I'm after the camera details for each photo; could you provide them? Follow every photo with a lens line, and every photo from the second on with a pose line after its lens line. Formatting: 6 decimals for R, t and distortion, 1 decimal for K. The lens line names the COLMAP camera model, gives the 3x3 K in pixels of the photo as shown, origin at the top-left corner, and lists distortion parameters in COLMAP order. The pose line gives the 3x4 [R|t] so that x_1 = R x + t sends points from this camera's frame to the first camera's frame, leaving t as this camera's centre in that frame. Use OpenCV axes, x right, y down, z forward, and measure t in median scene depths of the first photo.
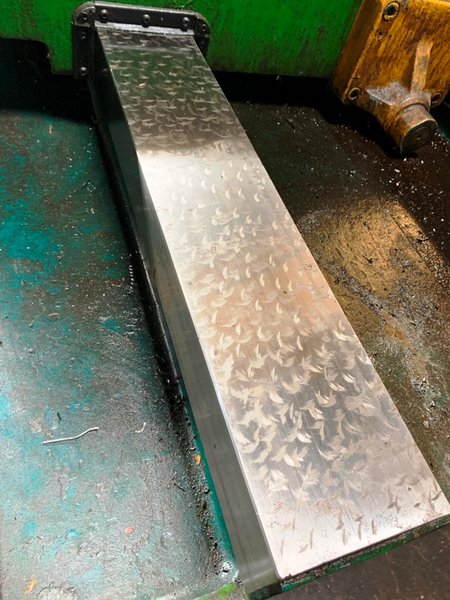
lens RADIAL K [[451.8, 0, 225.0], [0, 451.8, 300.0], [0, 0, 1]] dist [-0.002748, -0.000393]
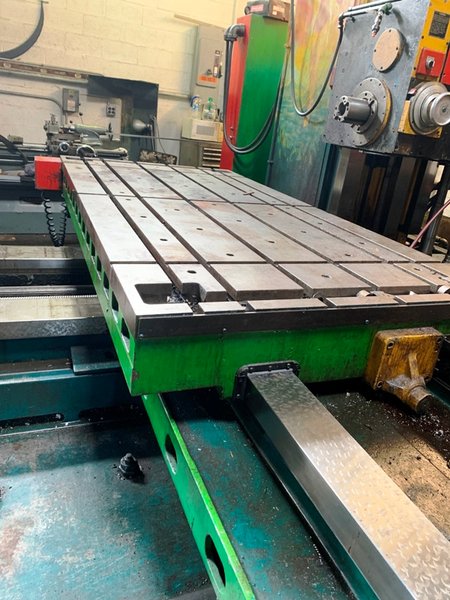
lens RADIAL K [[451.8, 0, 225.0], [0, 451.8, 300.0], [0, 0, 1]] dist [-0.002748, -0.000393]
pose [[0.993988, -0.108182, 0.016886, -0.305332], [0.102381, 0.863642, -0.493600, 0.056157], [0.038815, 0.492361, 0.869525, -0.701167]]
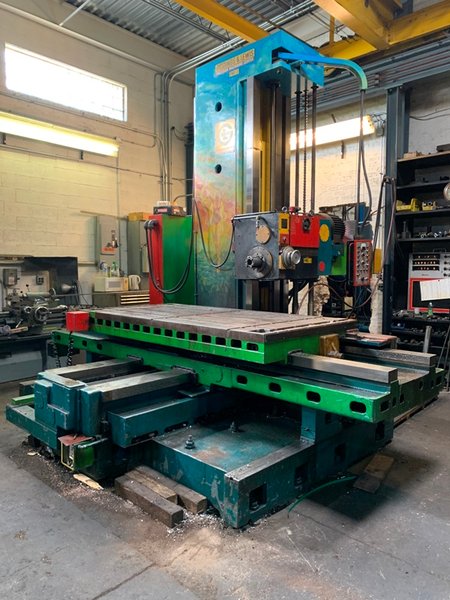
lens RADIAL K [[463.6, 0, 225.0], [0, 463.6, 300.0], [0, 0, 1]] dist [0.068527, -0.068621]
pose [[0.868216, -0.248136, 0.429684, -2.690113], [0.481209, 0.632236, -0.607220, 1.695548], [-0.120989, 0.733966, 0.668323, -2.658355]]
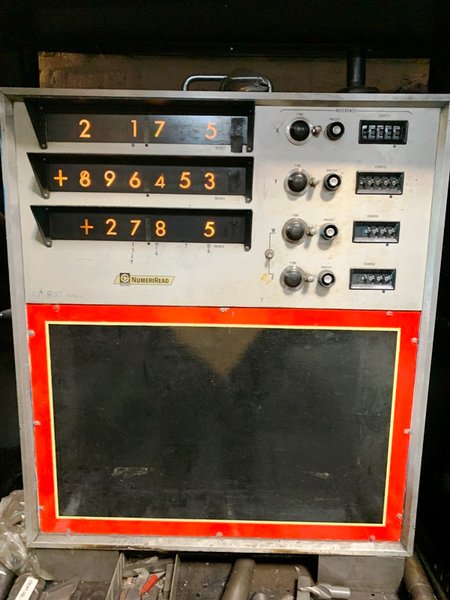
lens RADIAL K [[463.6, 0, 225.0], [0, 463.6, 300.0], [0, 0, 1]] dist [0.068527, -0.068621]
pose [[0.326951, -0.381083, 0.864800, 3.491075], [0.786439, 0.617147, -0.025373, -1.879583], [-0.524039, 0.688408, 0.501475, 1.749381]]
